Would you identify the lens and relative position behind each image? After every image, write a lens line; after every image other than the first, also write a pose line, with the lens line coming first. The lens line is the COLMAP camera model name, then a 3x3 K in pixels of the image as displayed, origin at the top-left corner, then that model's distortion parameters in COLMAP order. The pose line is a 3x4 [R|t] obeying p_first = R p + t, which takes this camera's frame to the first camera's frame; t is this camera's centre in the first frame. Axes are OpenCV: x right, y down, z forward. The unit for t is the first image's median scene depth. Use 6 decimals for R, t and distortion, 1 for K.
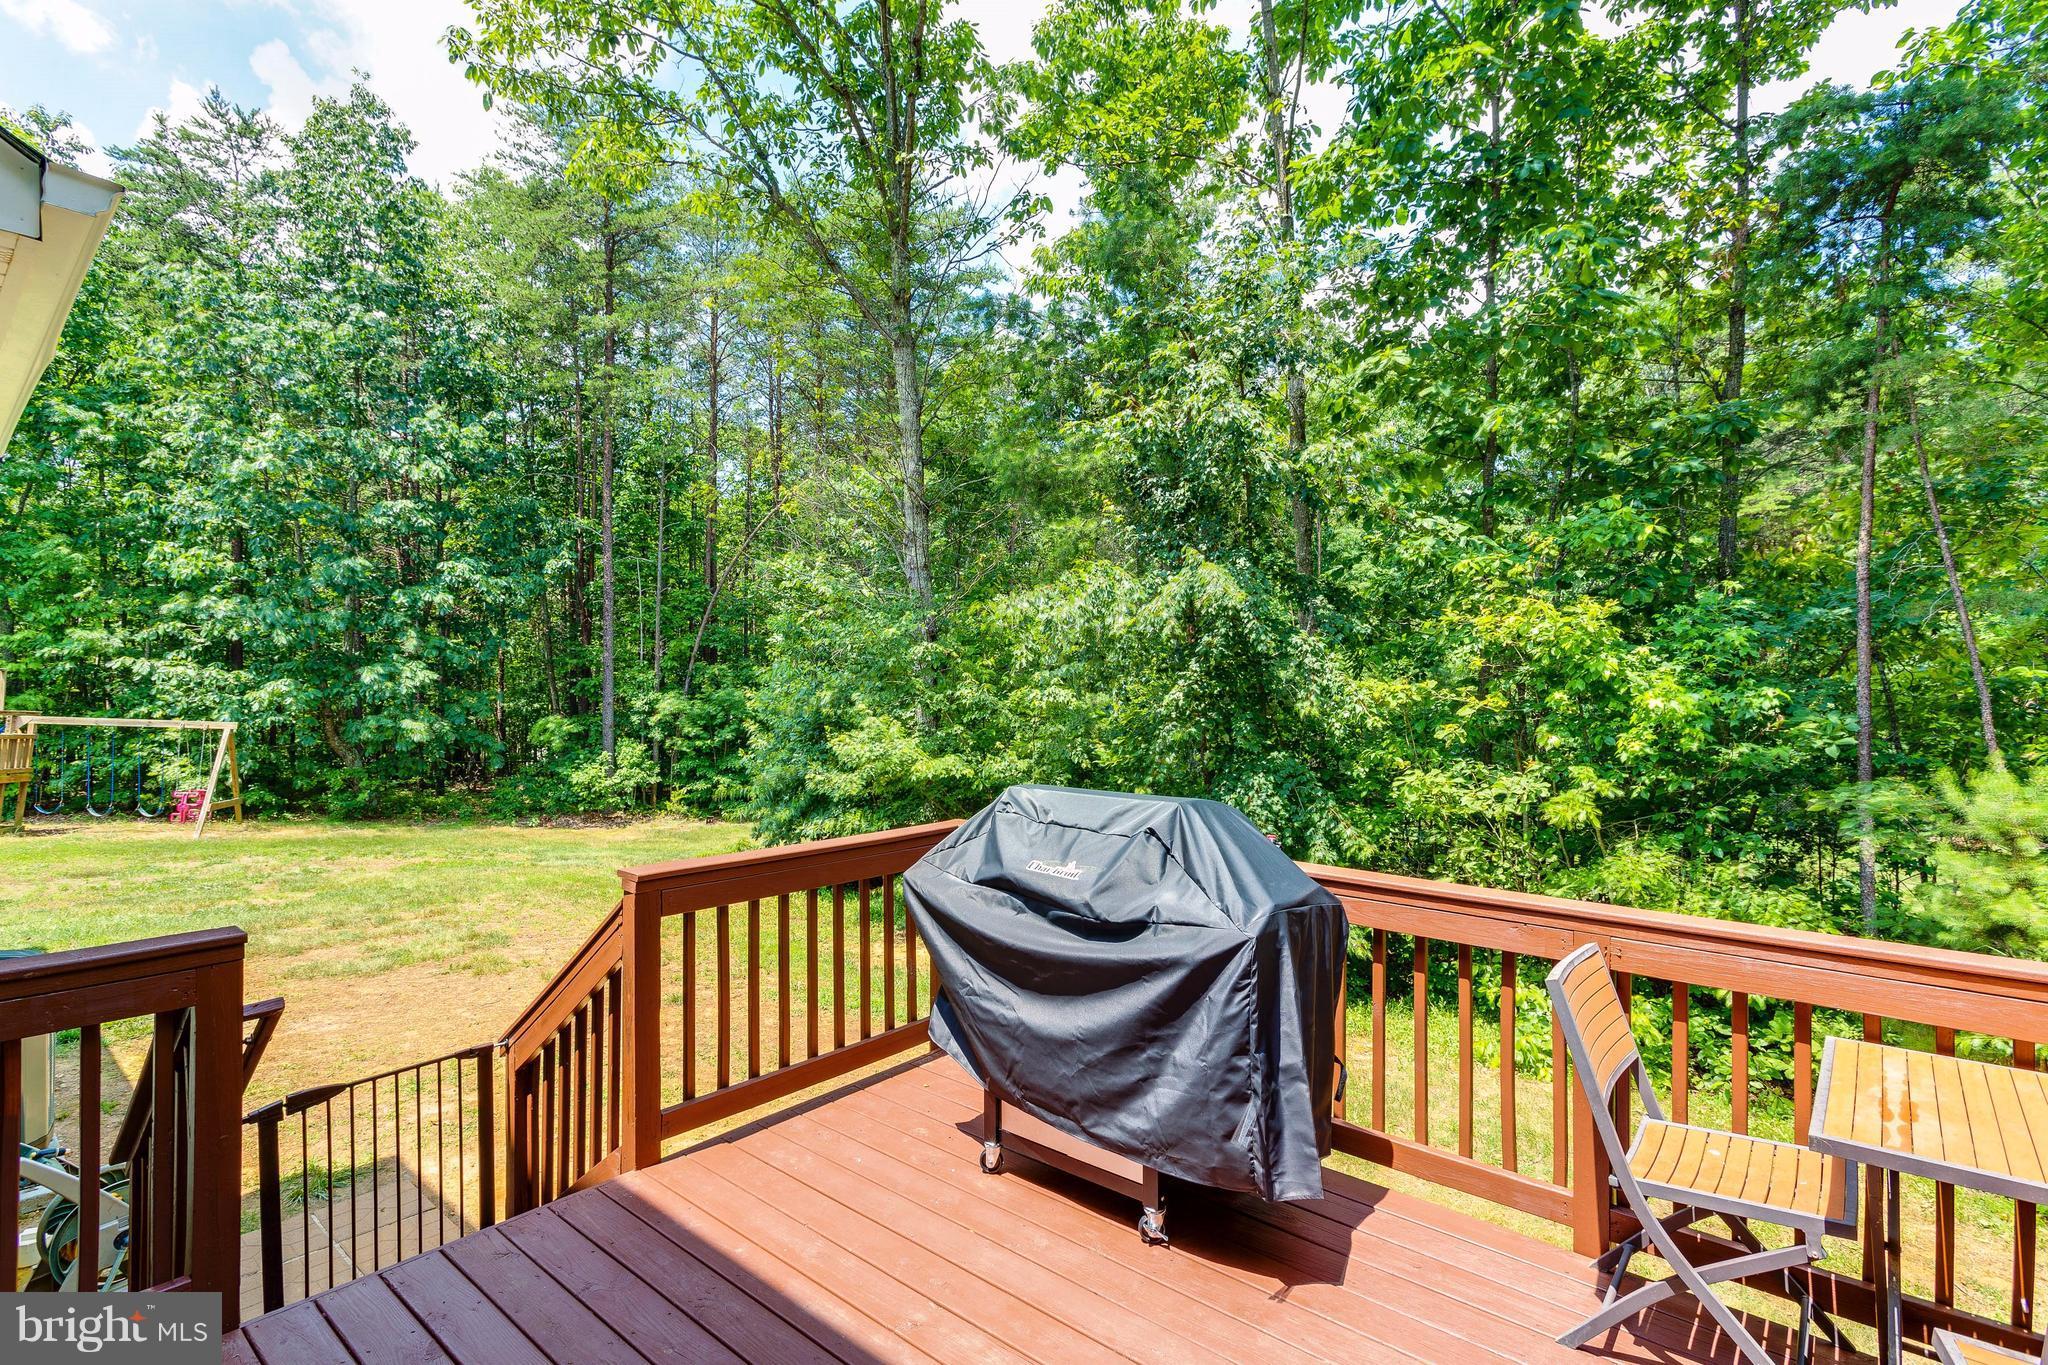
lens RADIAL K [[1008.3, 0, 1021.8], [0, 1008.3, 684.8], [0, 0, 1]] dist [0.012180, -0.007480]
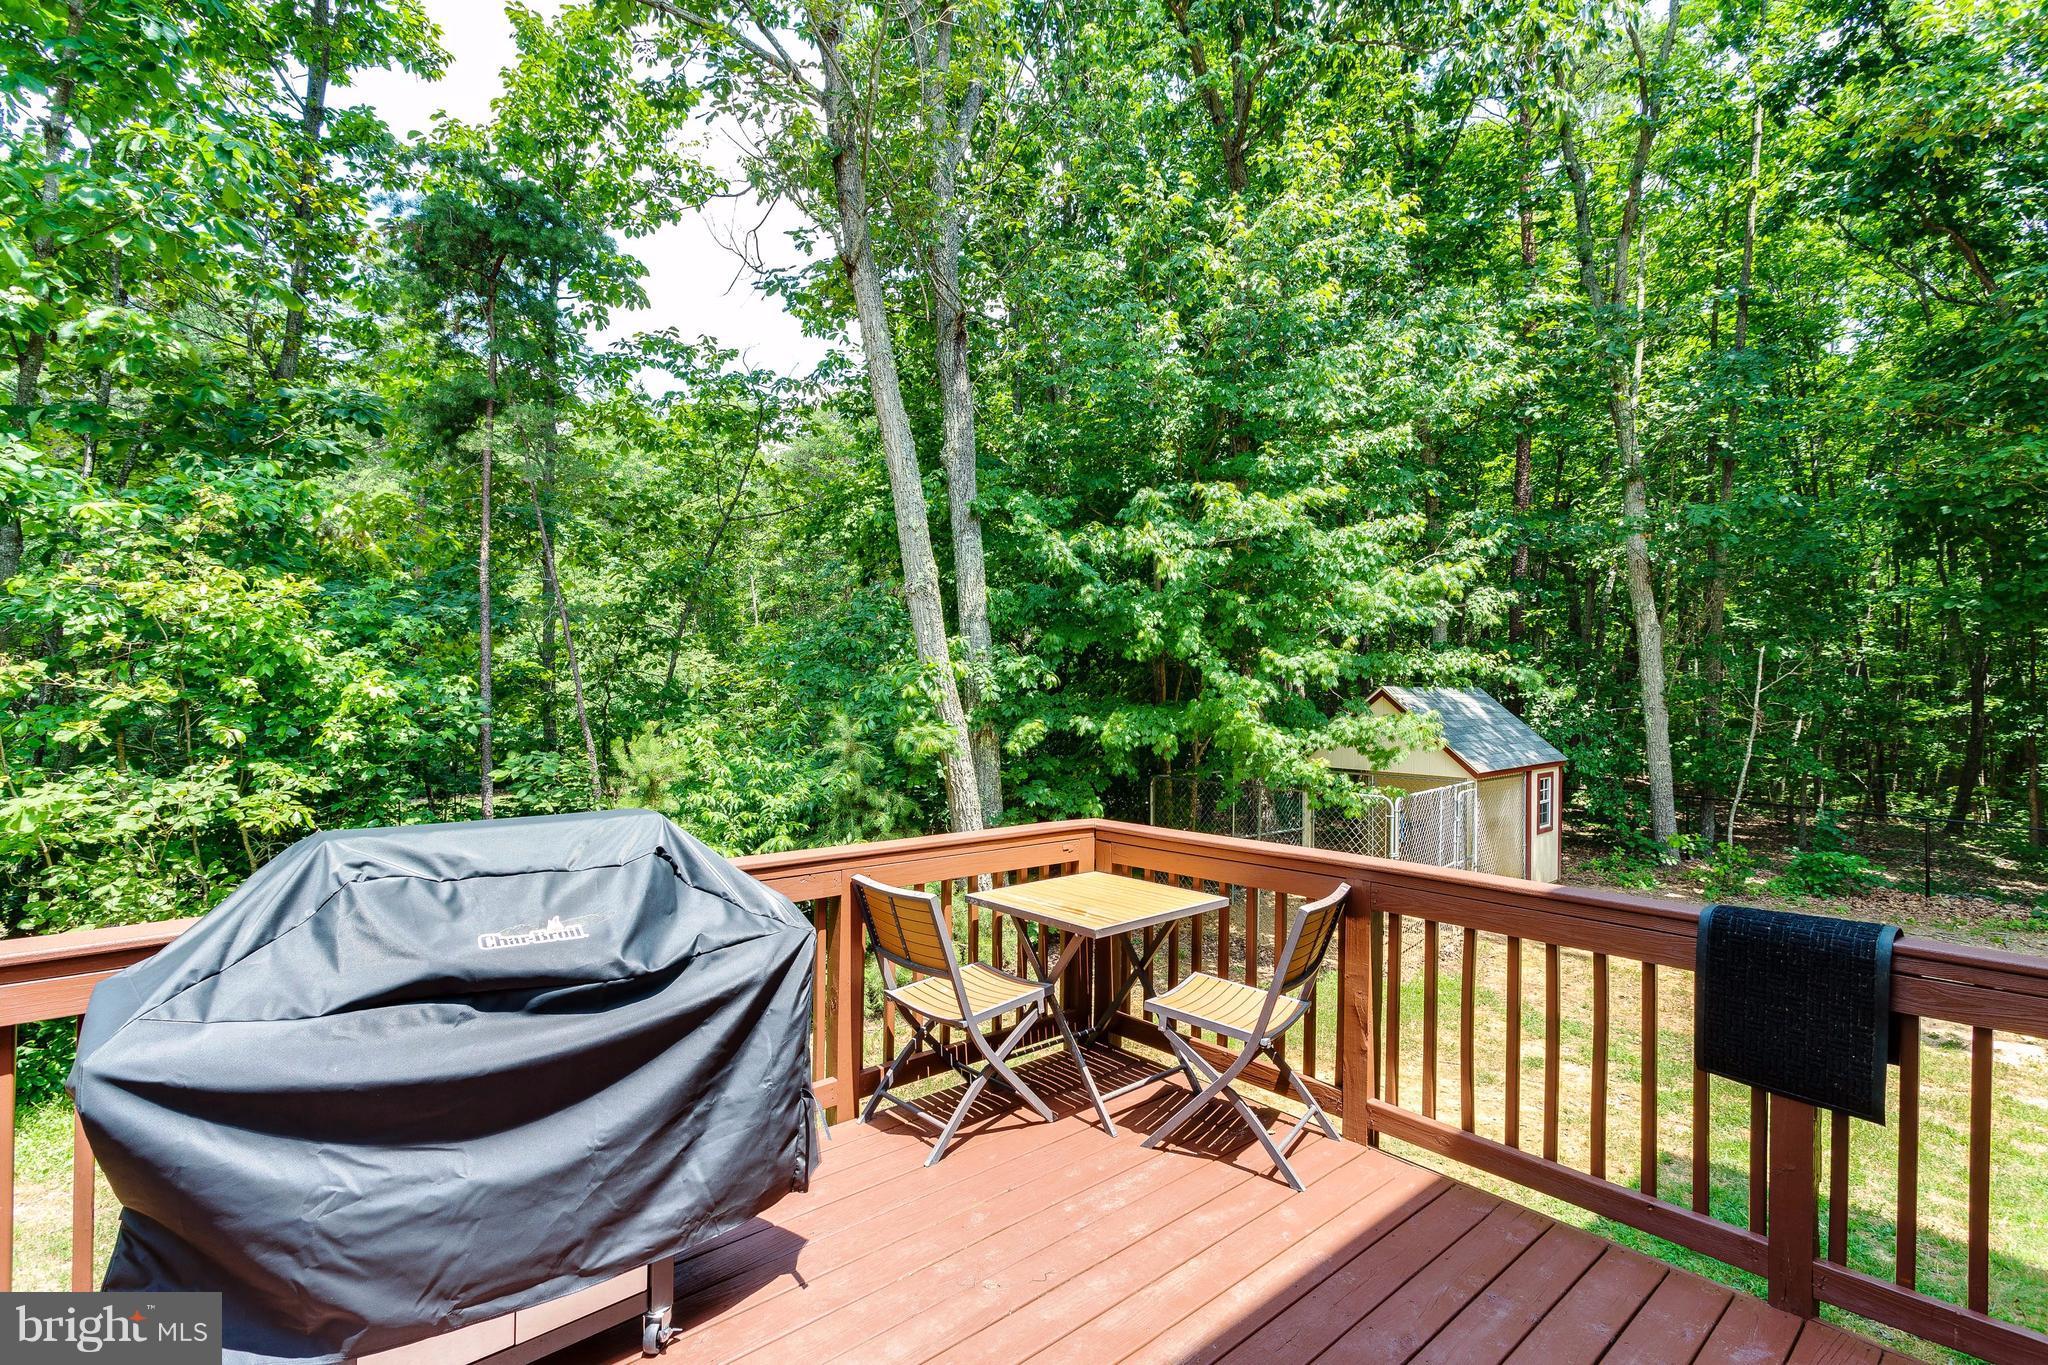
lens RADIAL K [[1008.3, 0, 1023.7], [0, 1008.3, 686.1], [0, 0, 1]] dist [0.012180, -0.007480]
pose [[0.095925, -0.005284, 0.995375, -0.286443], [-0.010338, 0.999927, 0.006305, 0.001770], [-0.995335, -0.010895, 0.095863, 0.274844]]
